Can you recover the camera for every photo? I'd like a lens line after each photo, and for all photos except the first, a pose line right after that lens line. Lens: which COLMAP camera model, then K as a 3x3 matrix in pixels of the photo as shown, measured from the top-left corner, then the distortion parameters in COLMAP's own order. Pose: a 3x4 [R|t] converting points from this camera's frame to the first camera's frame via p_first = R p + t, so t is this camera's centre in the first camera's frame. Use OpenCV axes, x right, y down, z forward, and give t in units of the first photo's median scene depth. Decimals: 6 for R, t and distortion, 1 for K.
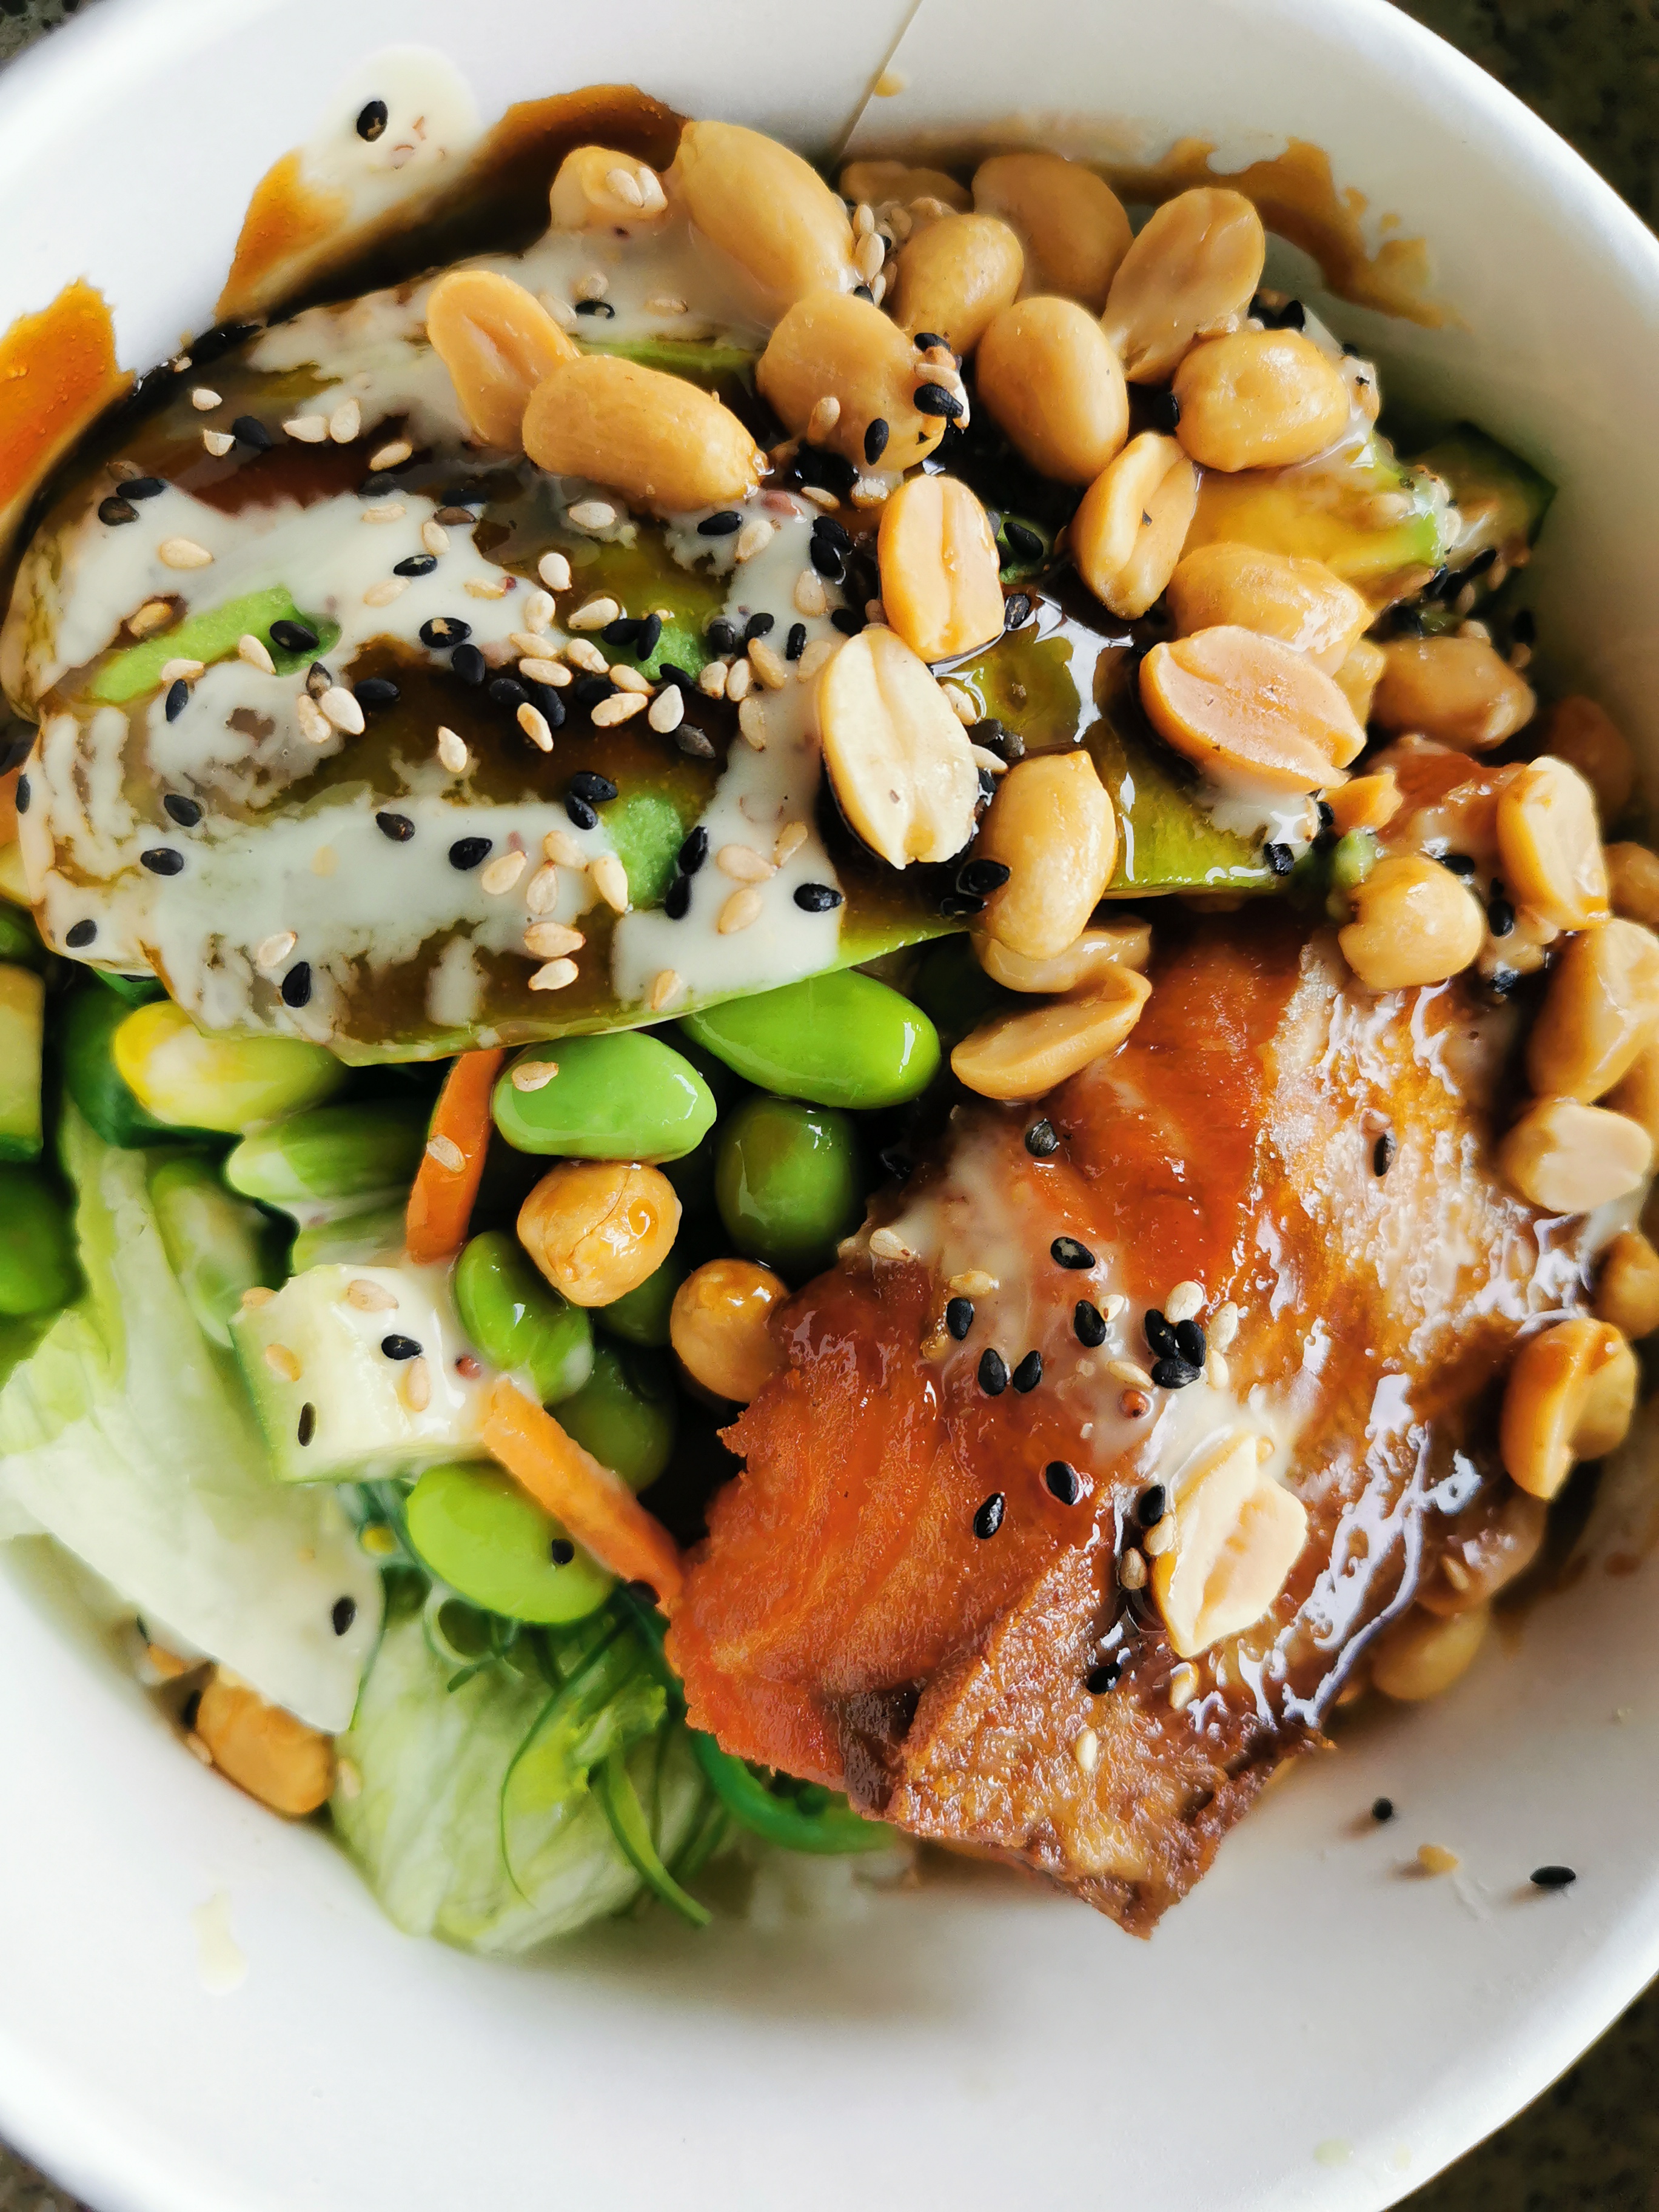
lens RADIAL K [[2001.1, 0, 793.4], [0, 2001.1, 1108.1], [0, 0, 1]] dist [-0.052125, -0.124061]
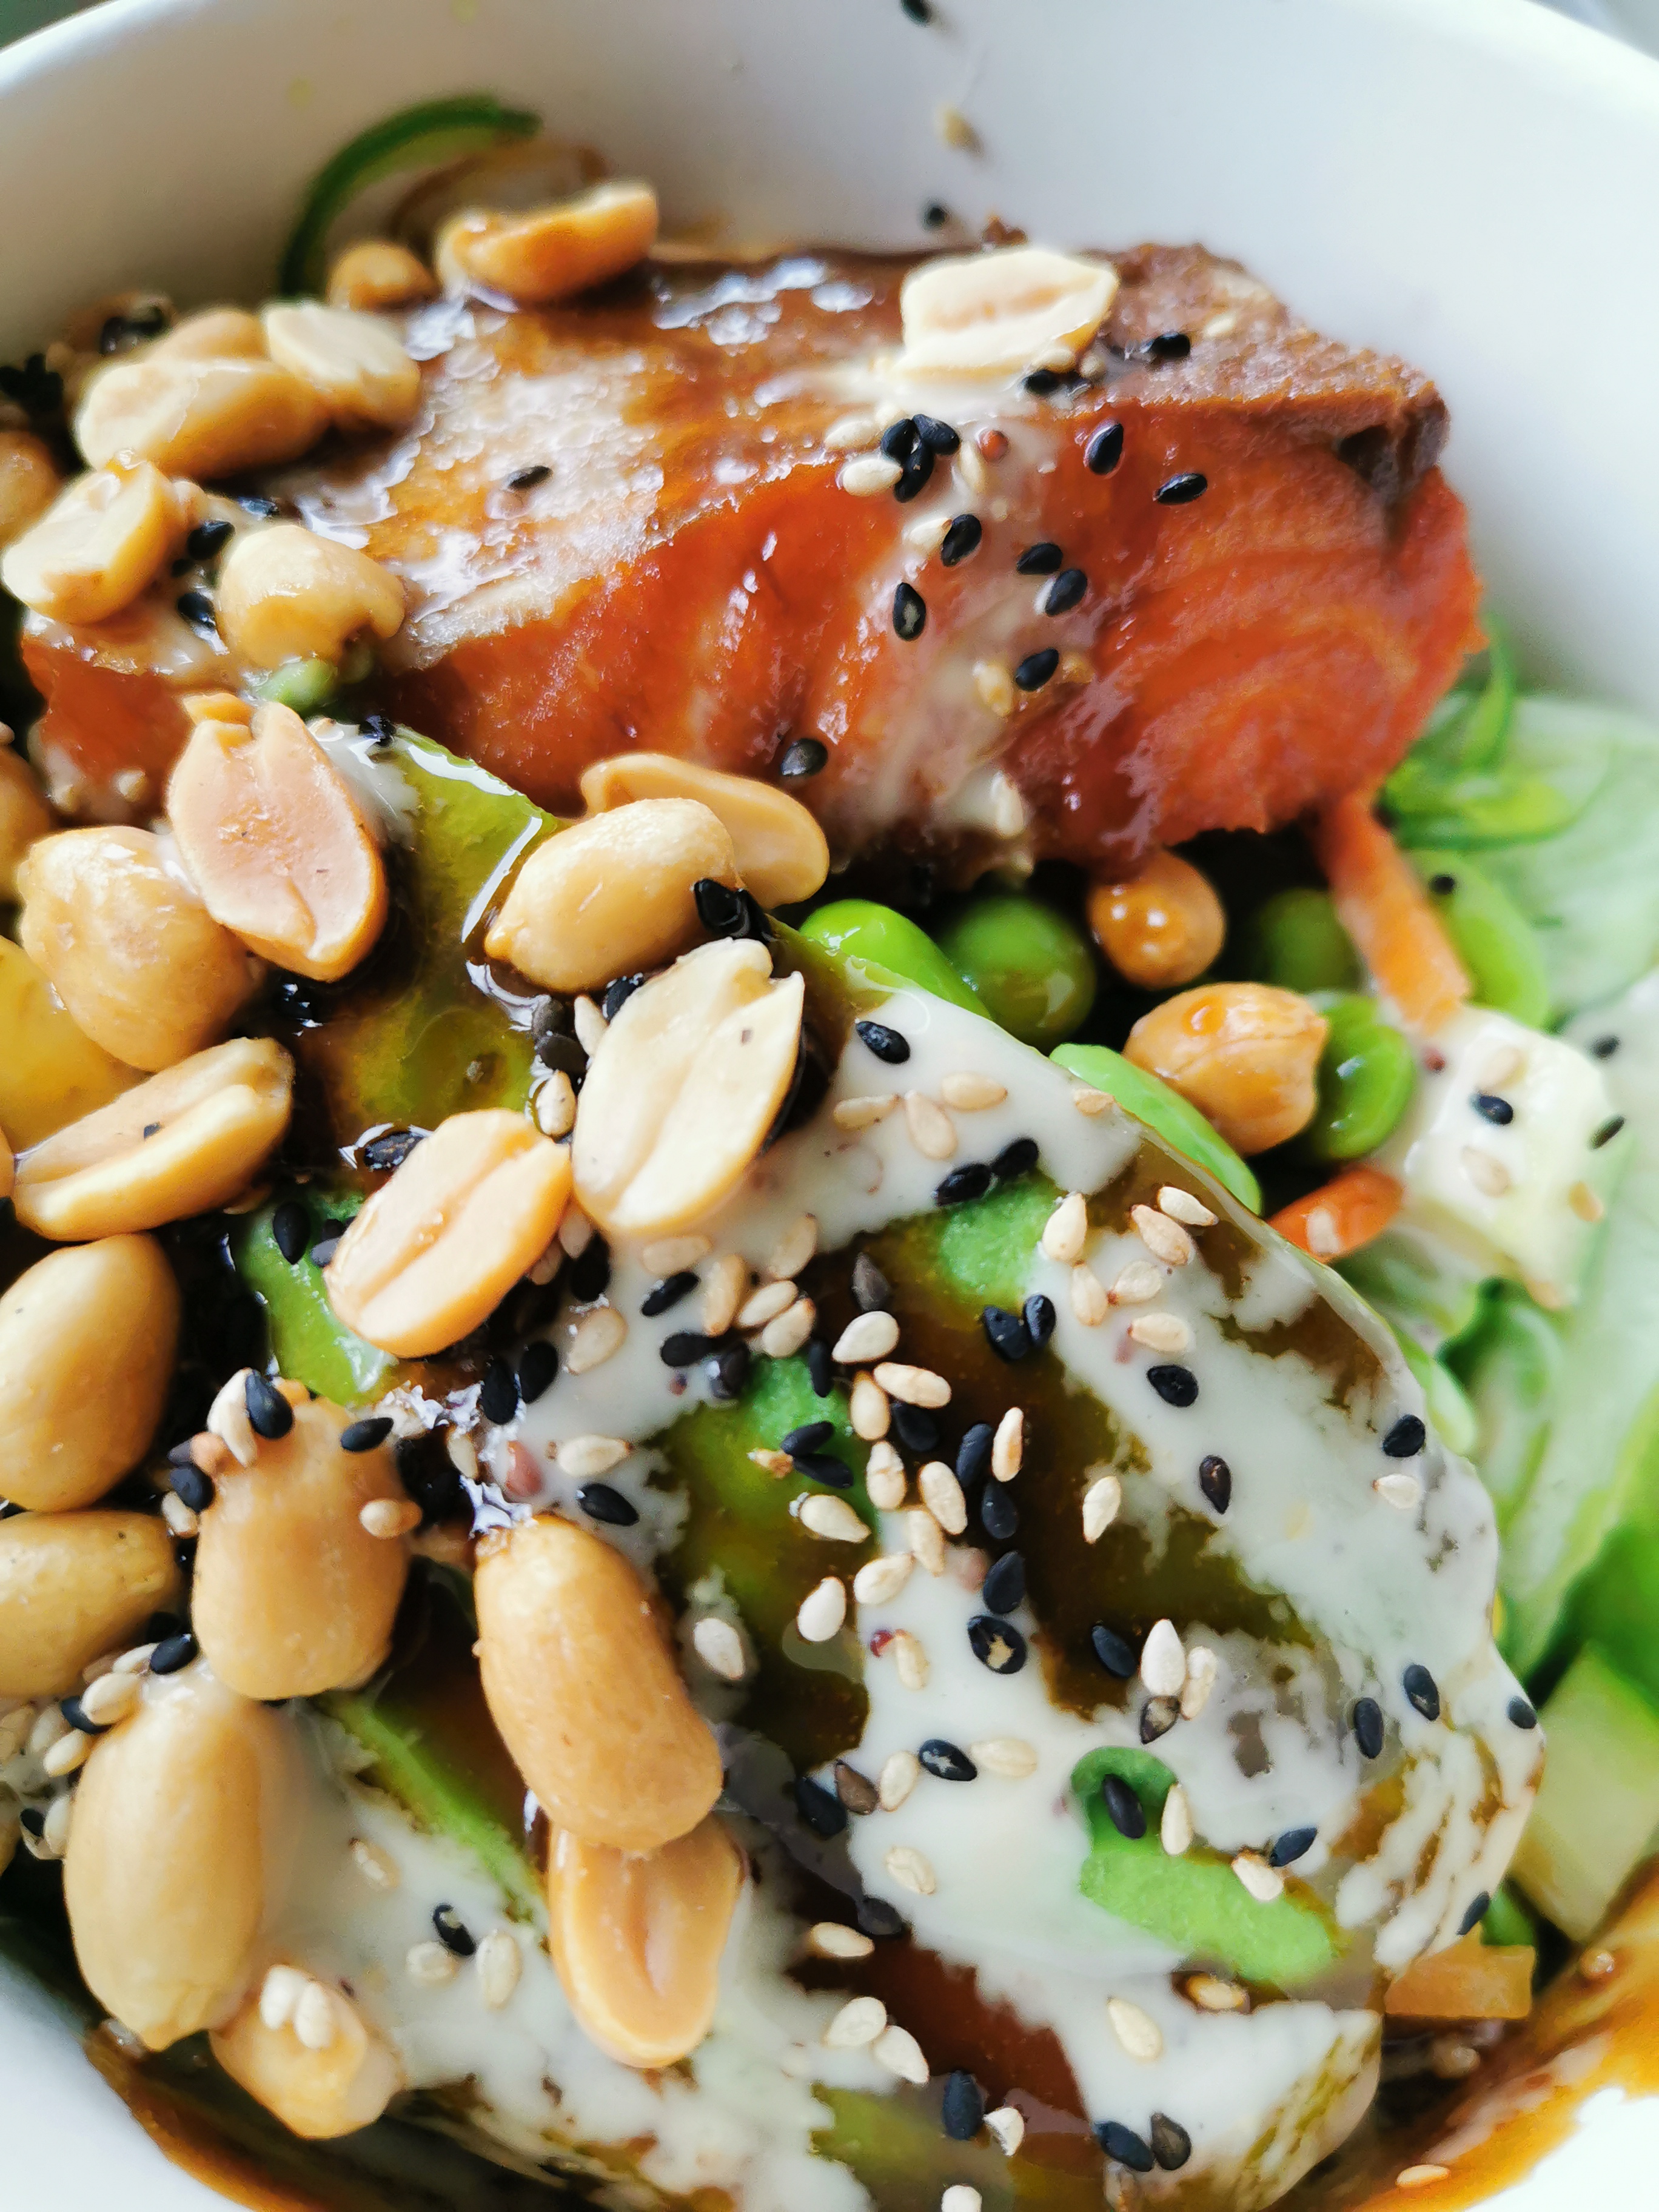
lens RADIAL K [[2001.1, 0, 793.4], [0, 2001.1, 1108.1], [0, 0, 1]] dist [-0.052125, -0.124061]
pose [[-0.708805, -0.704307, 0.039334, -0.011858], [0.657890, -0.639913, 0.397105, -0.448267], [-0.254514, 0.307348, 0.916930, 0.285284]]
